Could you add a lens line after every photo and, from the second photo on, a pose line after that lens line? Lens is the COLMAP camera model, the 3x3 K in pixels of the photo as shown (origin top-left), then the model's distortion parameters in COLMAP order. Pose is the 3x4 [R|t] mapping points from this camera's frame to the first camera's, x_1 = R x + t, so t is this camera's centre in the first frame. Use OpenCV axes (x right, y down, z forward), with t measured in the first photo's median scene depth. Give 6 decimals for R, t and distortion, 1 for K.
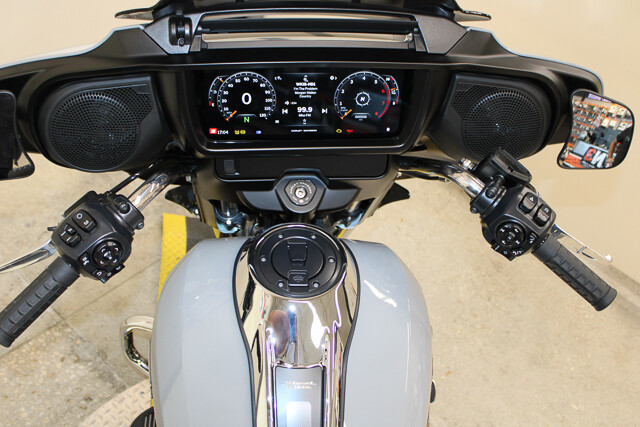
lens RADIAL K [[612.5, 0, 320.9], [0, 612.5, 216.1], [0, 0, 1]] dist [-0.063387, 0.000000]
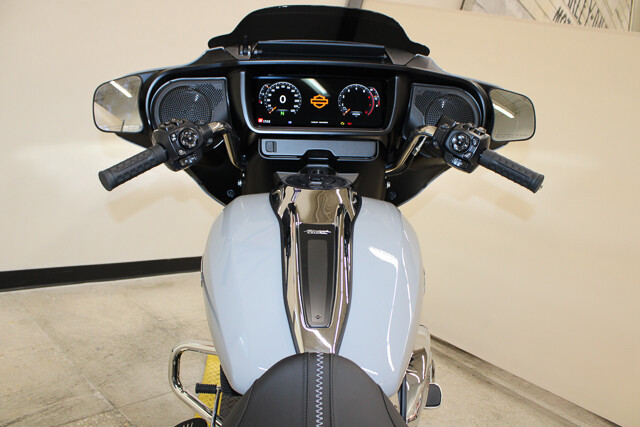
lens RADIAL K [[518.5, 0, 323.2], [0, 518.5, 223.3], [0, 0, 1]] dist [-0.131980, 0.074493]
pose [[0.999195, -0.034538, -0.020392, -0.000670], [0.018799, 0.852406, -0.522542, 0.758194], [0.035430, 0.521739, 0.852369, 0.034308]]
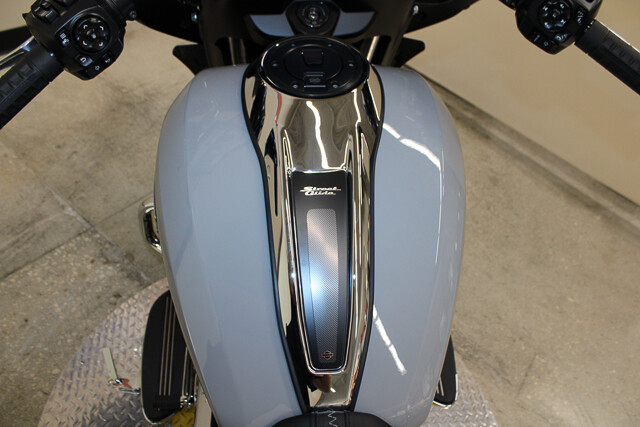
lens RADIAL K [[518.5, 0, 322.9], [0, 518.5, 216.8], [0, 0, 1]] dist [-0.131980, 0.074493]
pose [[0.999149, -0.039648, -0.011413, -0.023231], [0.040224, 0.997640, 0.055645, 0.243142], [0.009180, -0.056056, 0.998385, 0.238600]]
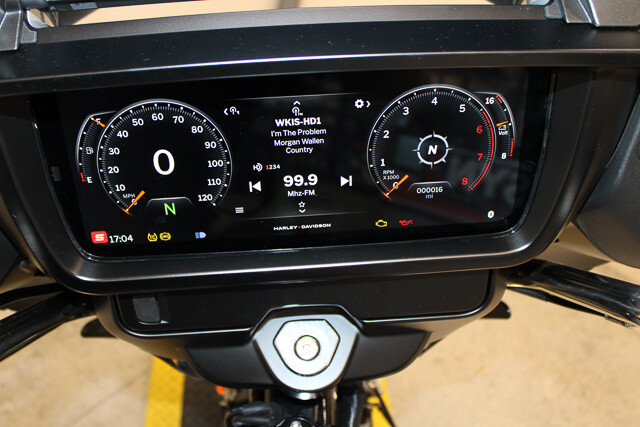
lens RADIAL K [[612.5, 0, 323.7], [0, 612.5, 226.0], [0, 0, 1]] dist [-0.063387, 0.000000]
pose [[0.997051, -0.041249, -0.064709, 0.017025], [0.037124, 0.997278, -0.063701, -0.112213], [0.067160, 0.061111, 0.995869, 0.563440]]
